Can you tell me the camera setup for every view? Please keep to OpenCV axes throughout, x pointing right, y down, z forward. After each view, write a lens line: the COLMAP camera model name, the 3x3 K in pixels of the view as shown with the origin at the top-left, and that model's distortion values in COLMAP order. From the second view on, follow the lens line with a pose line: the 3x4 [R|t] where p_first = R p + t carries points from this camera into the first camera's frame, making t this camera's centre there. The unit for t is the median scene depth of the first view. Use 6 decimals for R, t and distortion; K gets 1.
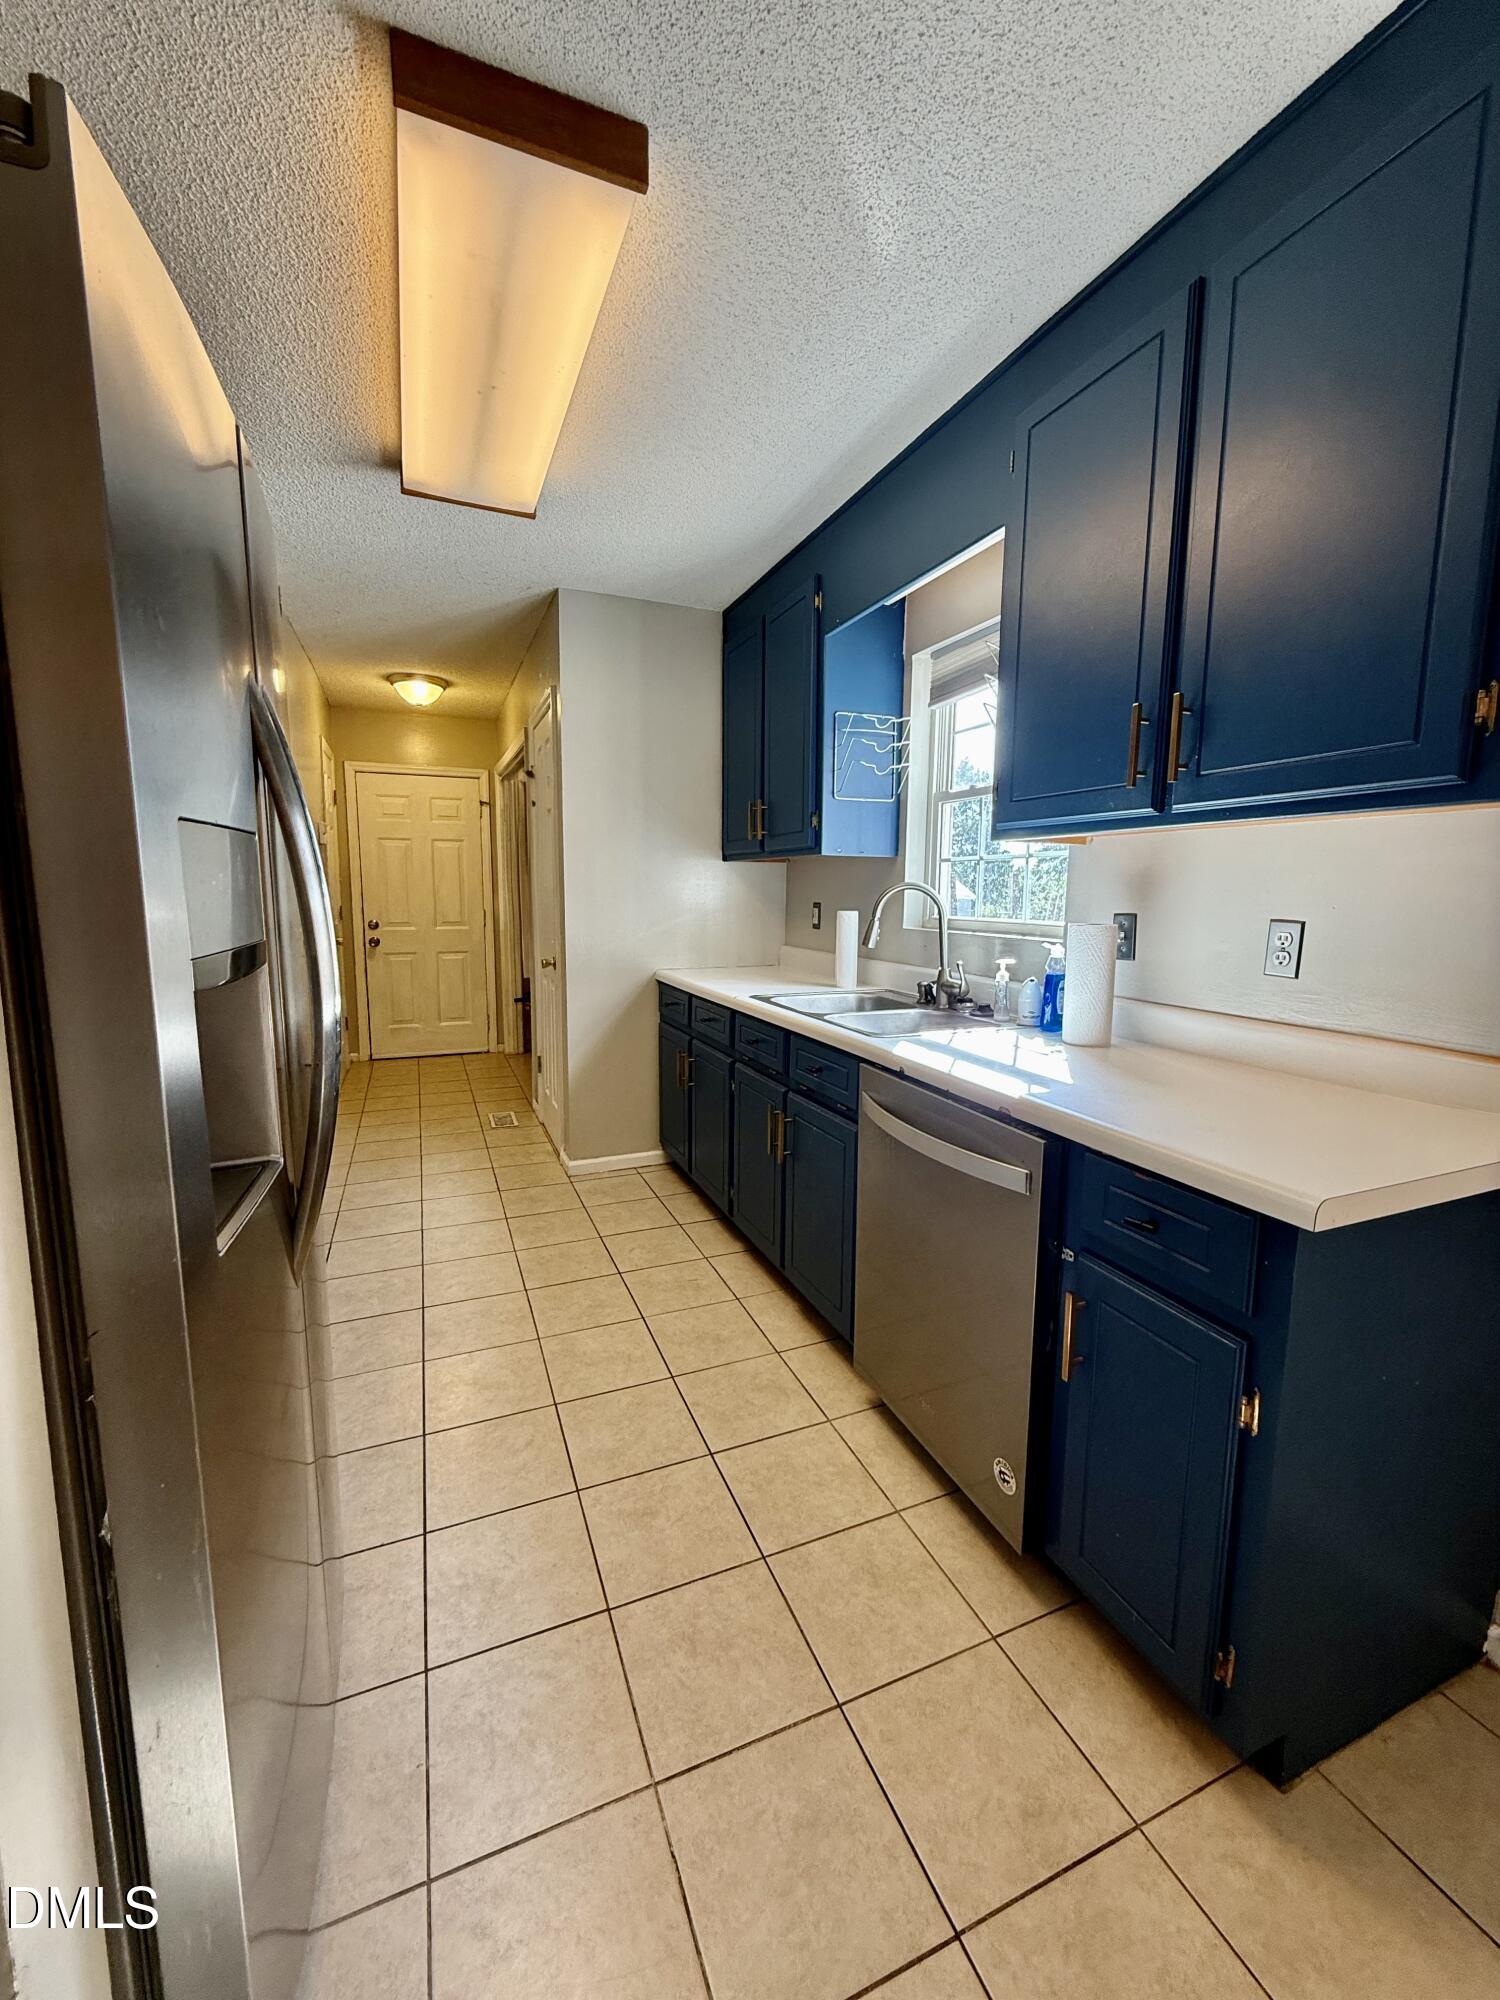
lens RADIAL K [[796.5, 0, 748.9], [0, 796.5, 998.1], [0, 0, 1]] dist [-0.001947, 0.000766]
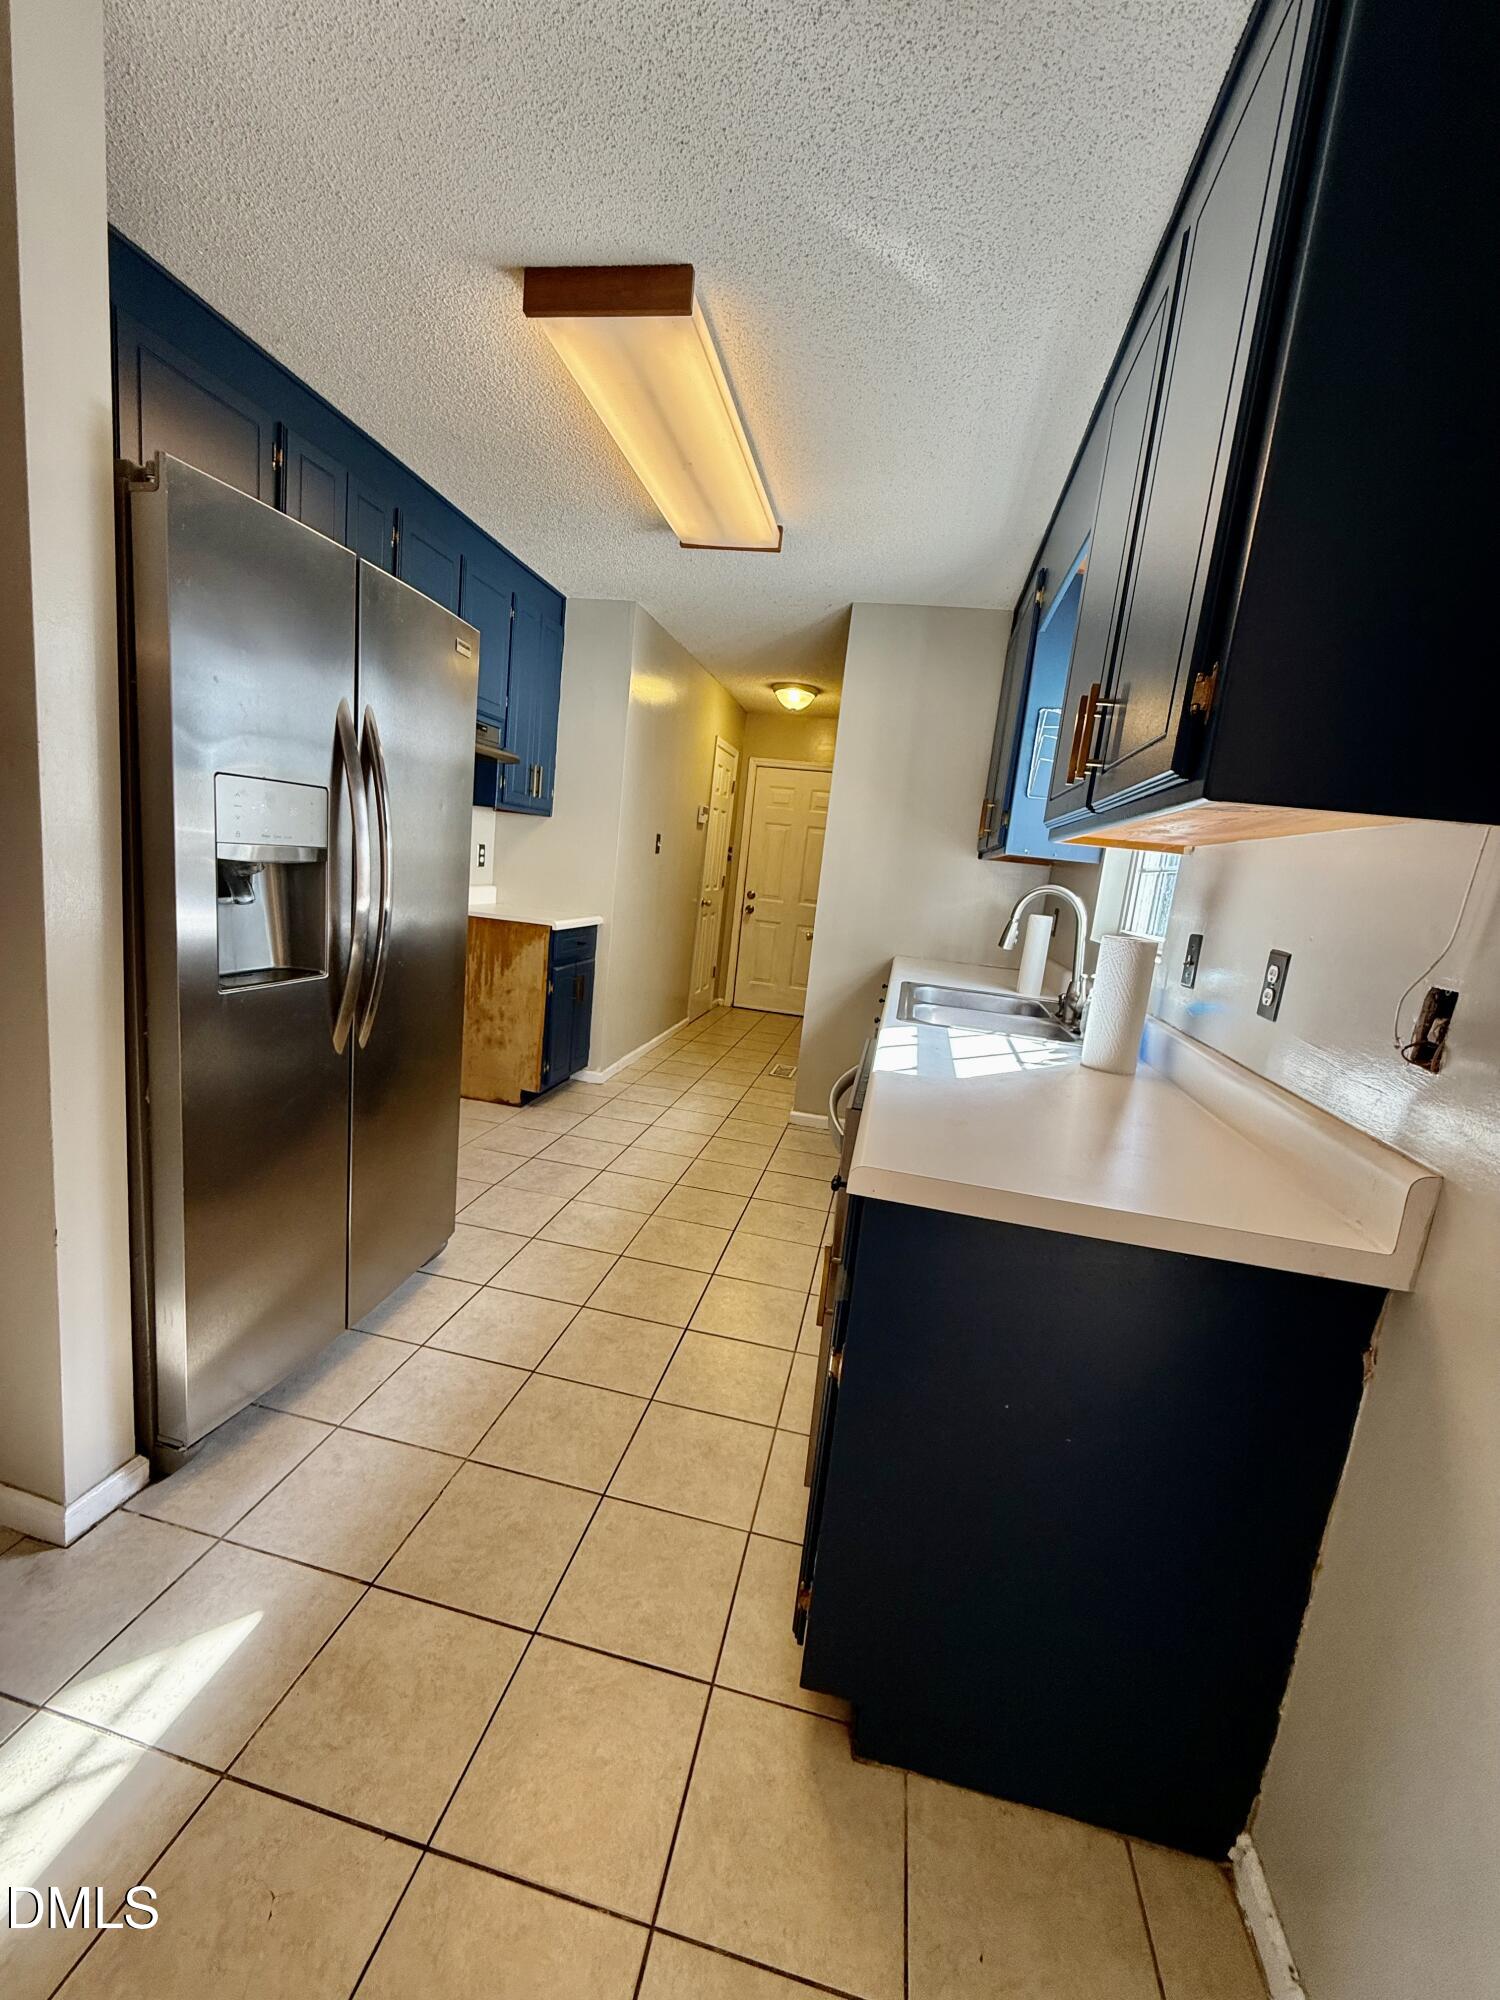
lens RADIAL K [[796.5, 0, 750.7], [0, 796.5, 998.1], [0, 0, 1]] dist [-0.001947, 0.000766]
pose [[0.828009, 0.172358, -0.533568, 0.471225], [-0.173137, 0.983674, 0.049076, 0.003451], [0.533315, 0.051746, 0.844332, 0.007144]]
